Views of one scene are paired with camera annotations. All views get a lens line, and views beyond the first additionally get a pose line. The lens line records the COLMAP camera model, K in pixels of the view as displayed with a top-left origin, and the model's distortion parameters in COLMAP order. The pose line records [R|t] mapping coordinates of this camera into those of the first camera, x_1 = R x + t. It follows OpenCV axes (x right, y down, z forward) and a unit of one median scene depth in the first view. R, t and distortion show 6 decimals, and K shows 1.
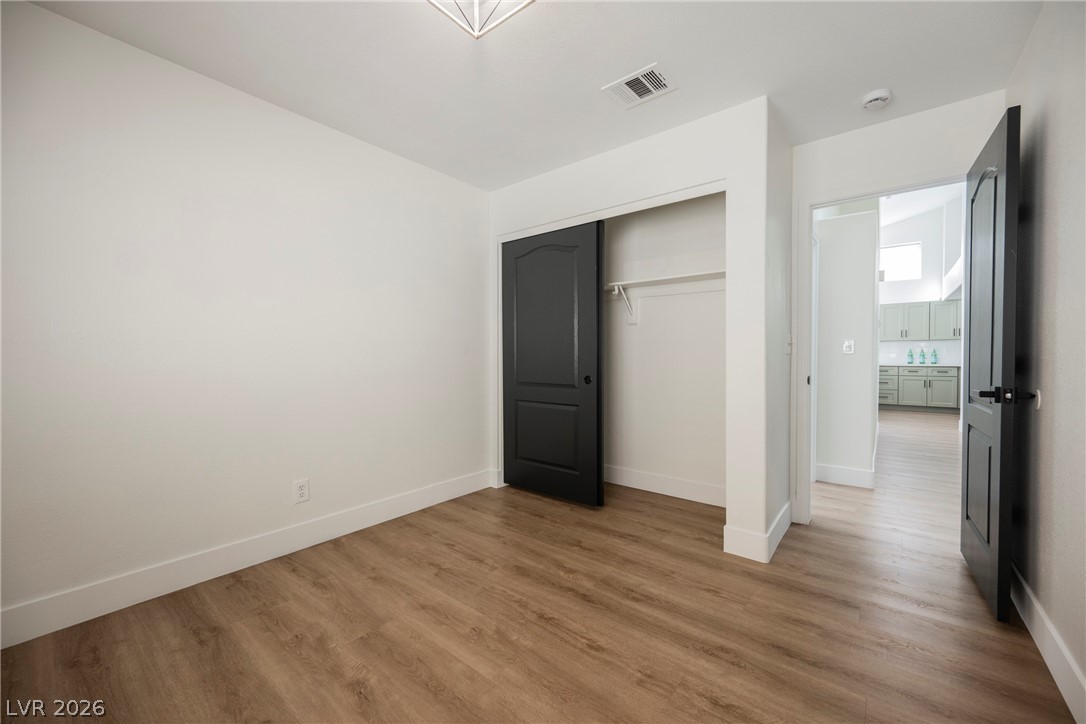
lens RADIAL K [[420.6, 0, 543.6], [0, 420.6, 362.5], [0, 0, 1]] dist [-0.002320, -0.000782]
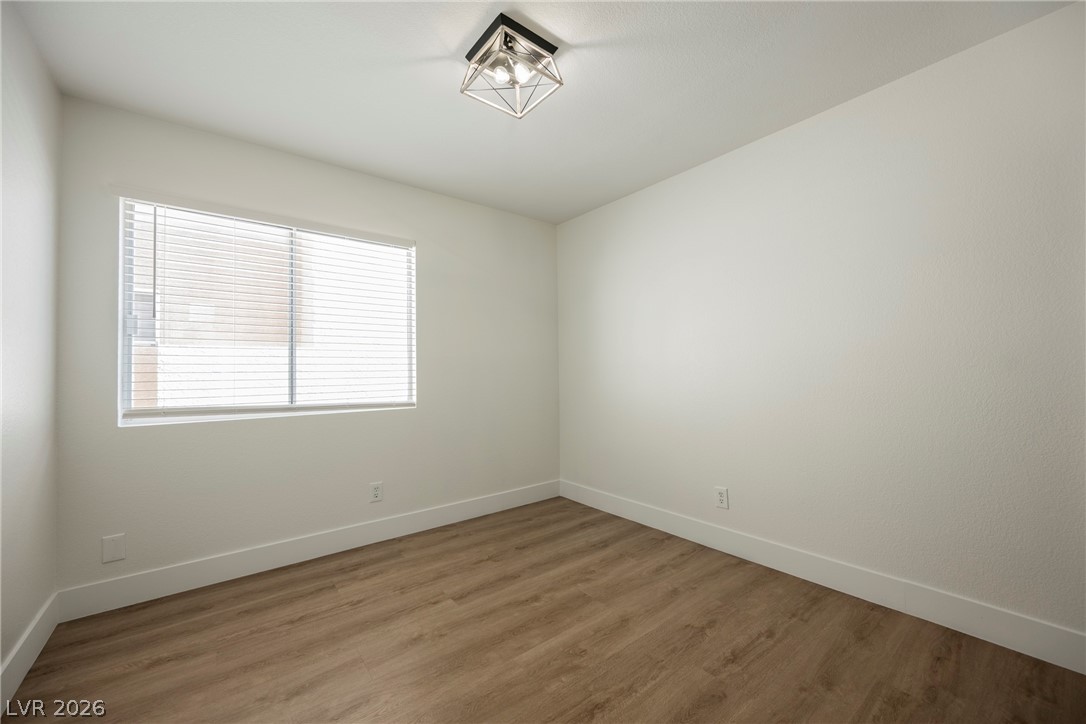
lens RADIAL K [[420.6, 0, 549.8], [0, 420.6, 359.5], [0, 0, 1]] dist [-0.002320, -0.000782]
pose [[-0.211999, -0.022466, -0.977012, 0.681640], [0.001756, 0.999725, -0.023369, -0.032612], [0.977268, -0.006669, -0.211901, 0.911930]]
